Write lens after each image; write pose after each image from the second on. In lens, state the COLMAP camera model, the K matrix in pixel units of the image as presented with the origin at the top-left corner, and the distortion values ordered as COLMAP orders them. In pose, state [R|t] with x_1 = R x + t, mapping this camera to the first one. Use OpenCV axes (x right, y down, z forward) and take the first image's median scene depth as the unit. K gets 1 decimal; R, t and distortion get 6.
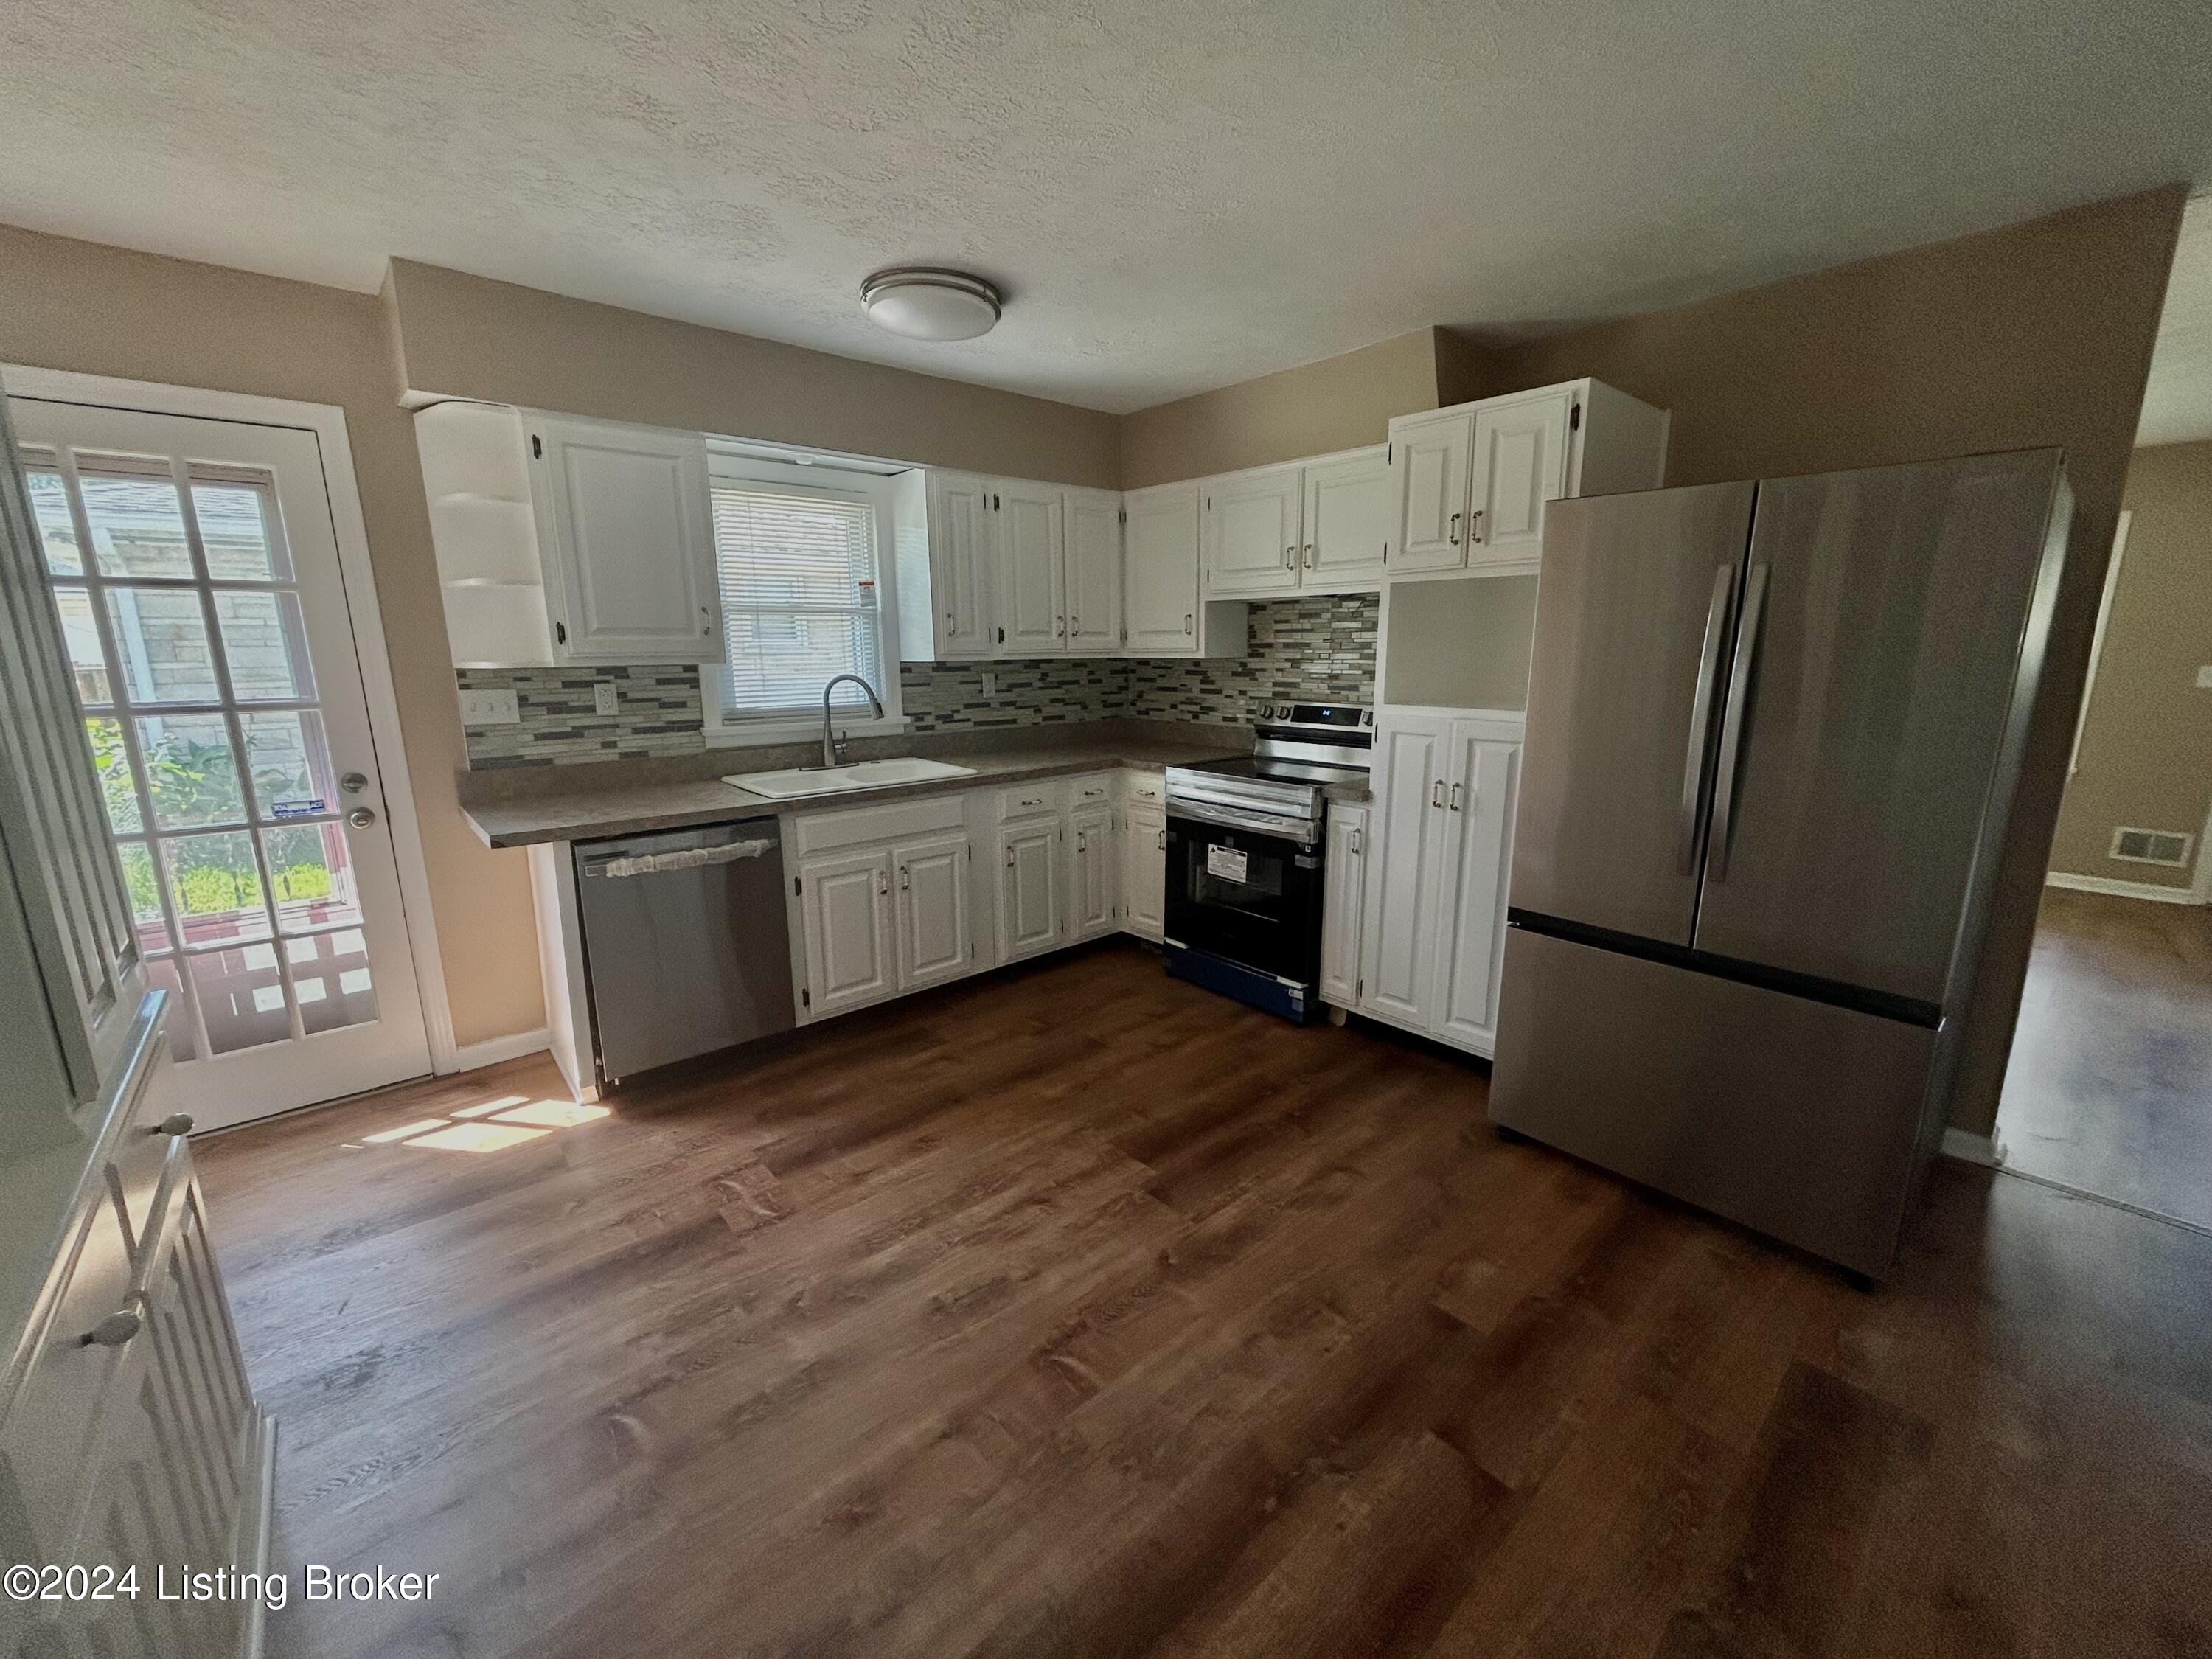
lens RADIAL K [[891.5, 0, 1111.6], [0, 891.5, 827.2], [0, 0, 1]] dist [-0.000236, -0.000047]
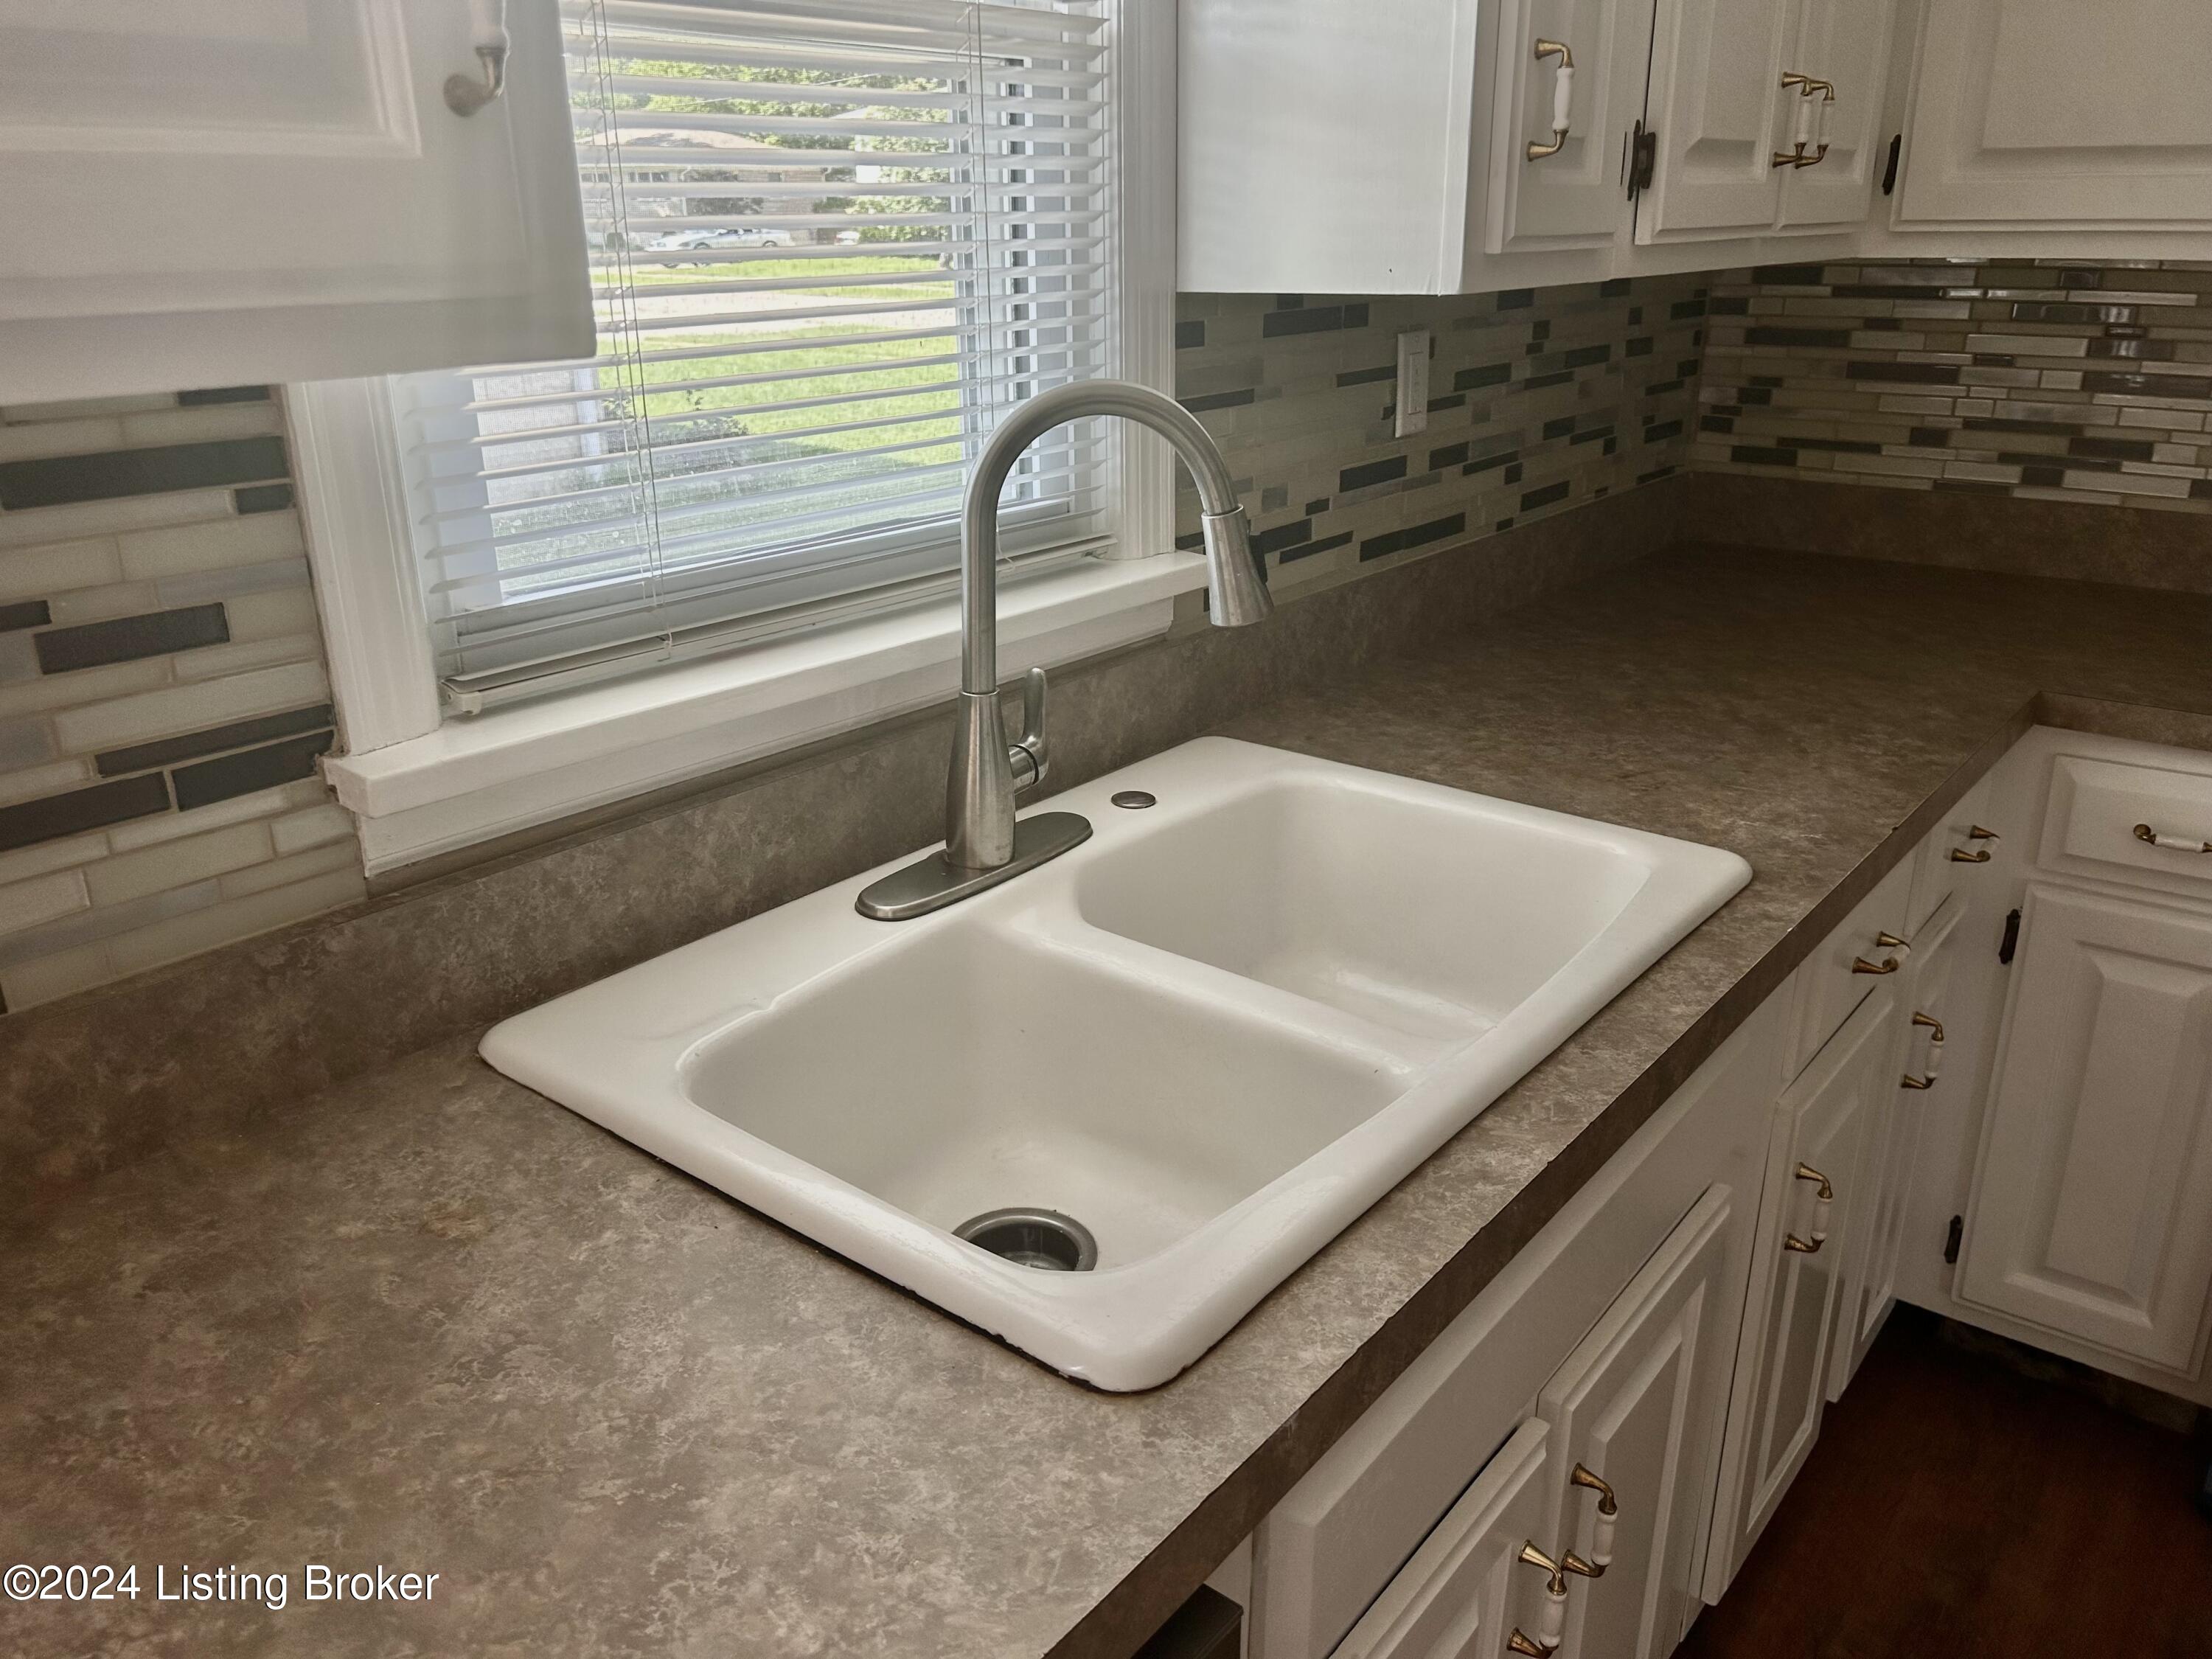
lens RADIAL K [[1681.5, 0, 1106.0], [0, 1681.5, 829.5], [0, 0, 1]] dist [0.041767, -0.000629]
pose [[0.985827, -0.058418, 0.157265, -0.415331], [0.034234, 0.987740, 0.152309, -0.156260], [-0.164235, -0.144766, 0.975741, 0.760632]]
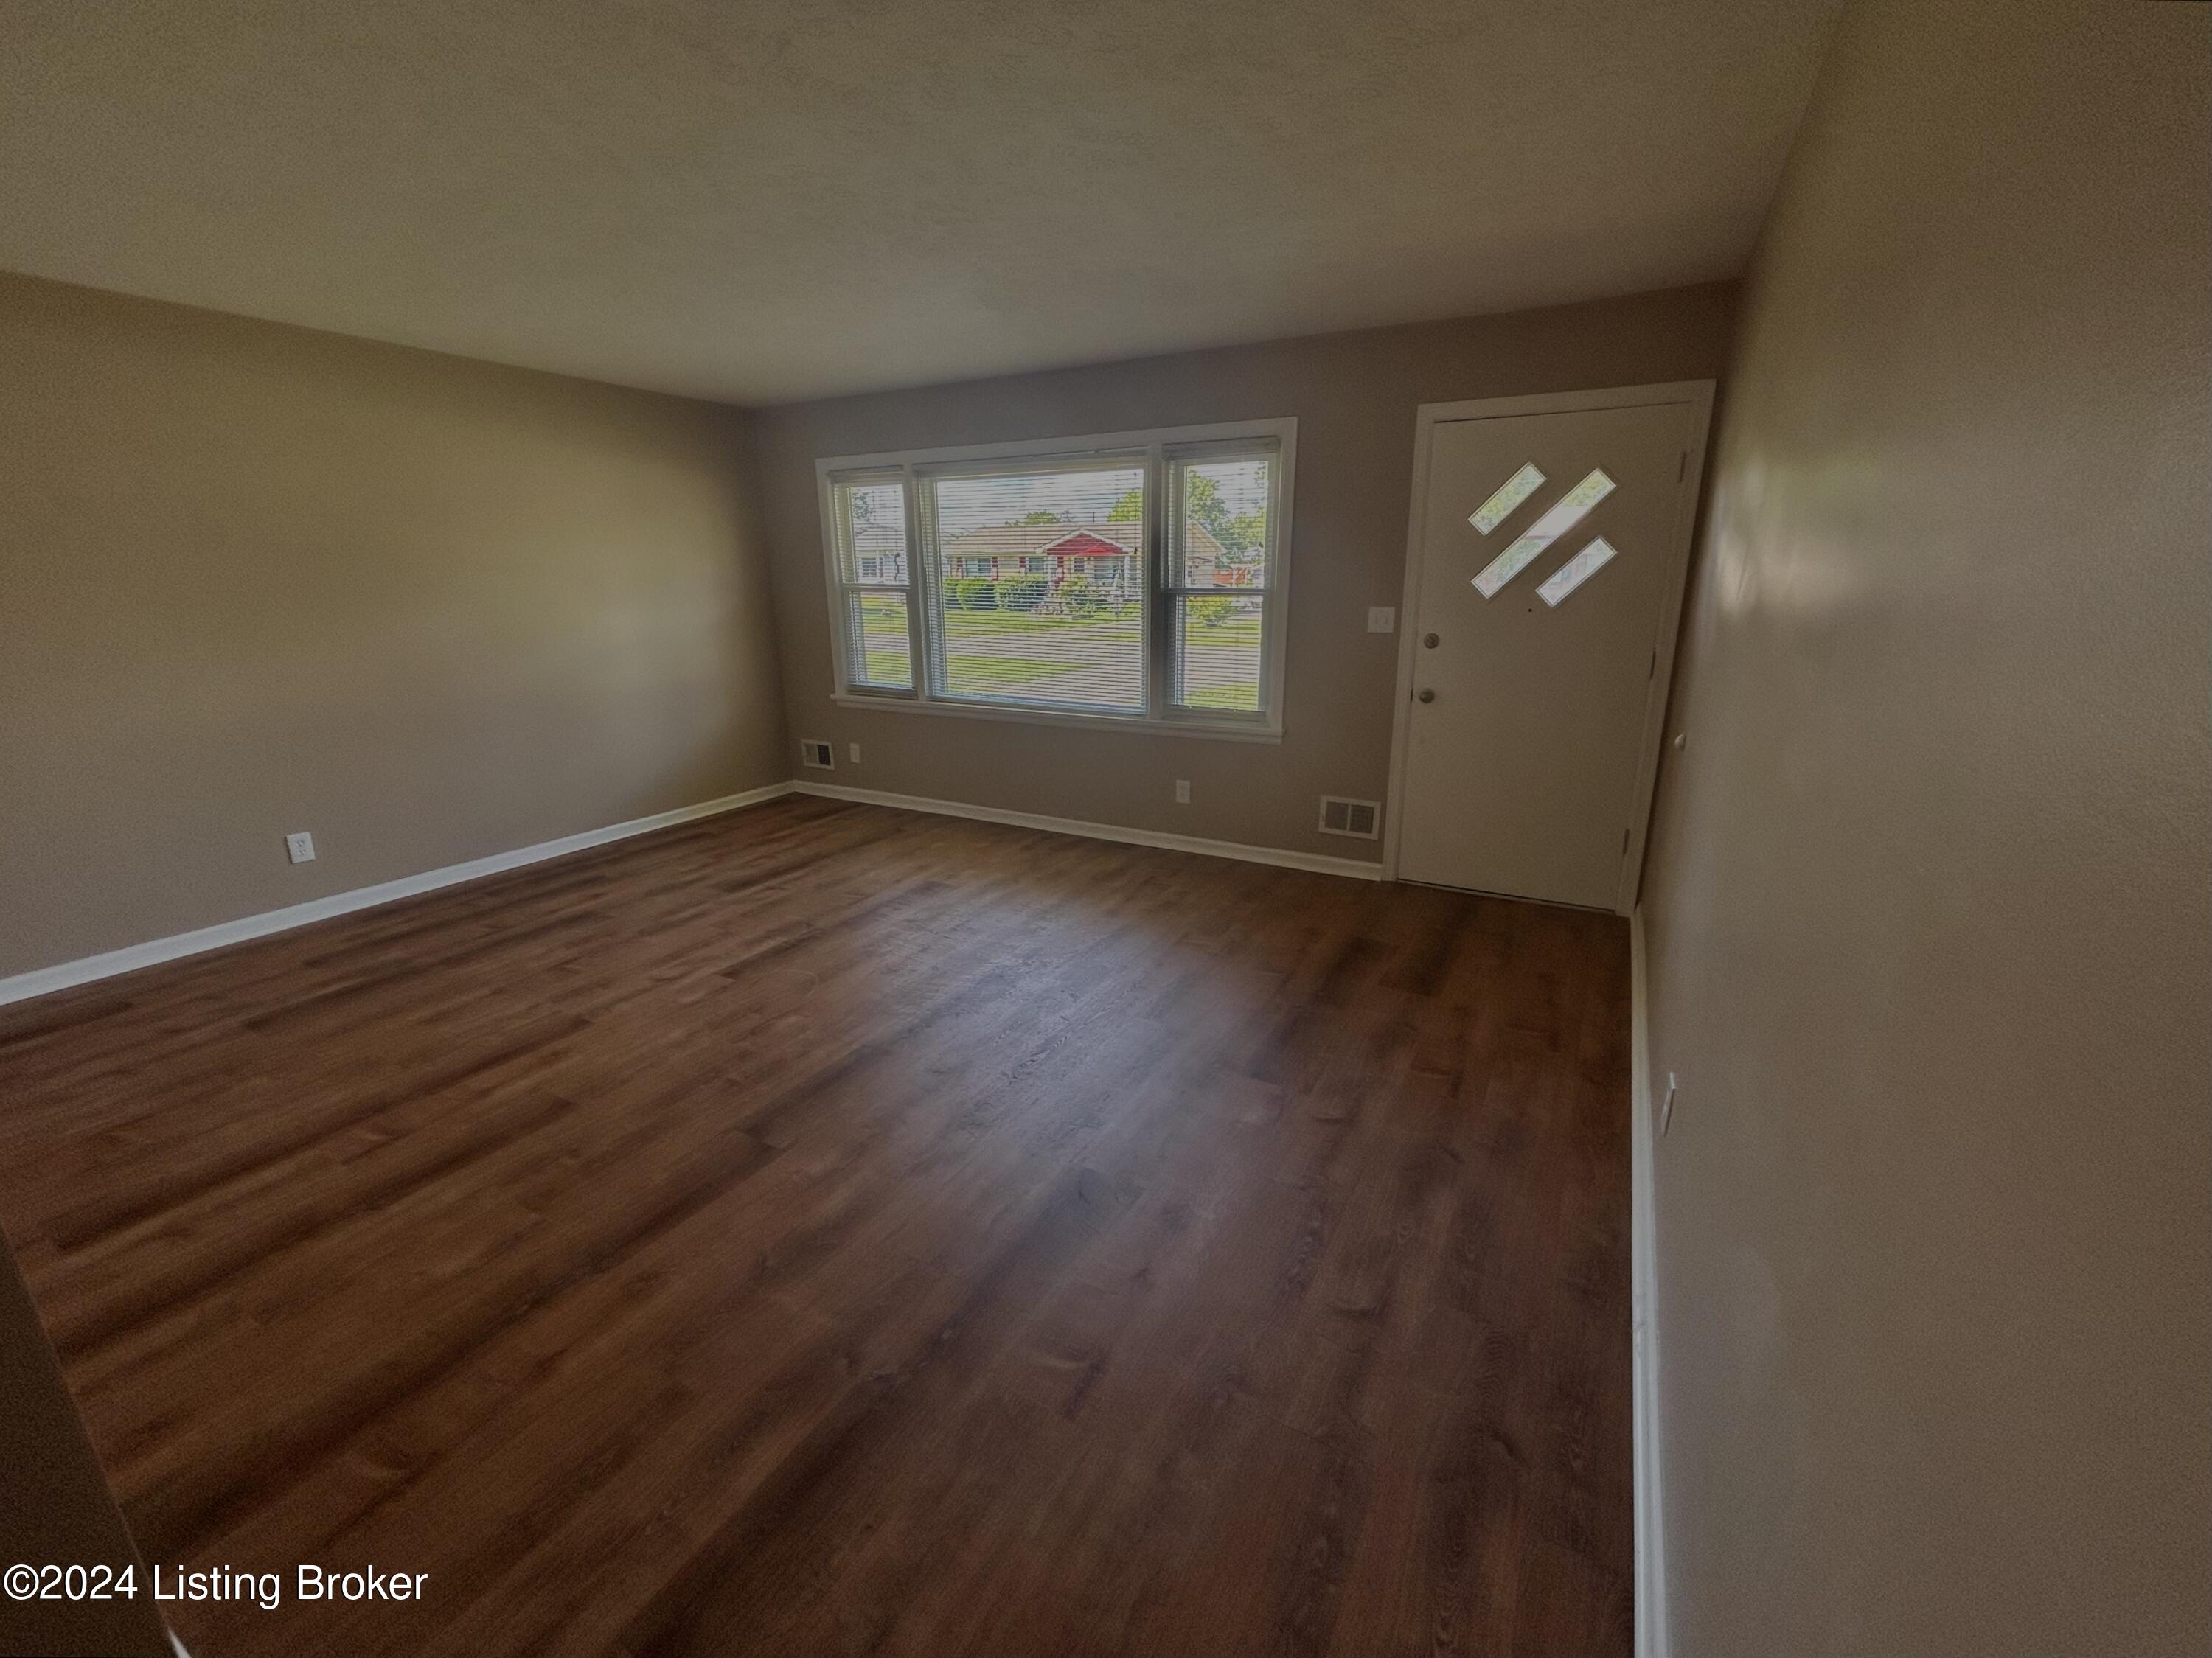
lens RADIAL K [[919.6, 0, 1106.0], [0, 919.6, 829.0], [0, 0, 1]] dist [-0.000018, 0.000037]
pose [[0.940913, -0.094322, 0.325246, 1.046846], [0.073760, 0.994451, 0.075012, -0.083379], [-0.330517, -0.046590, 0.942649, 0.371456]]
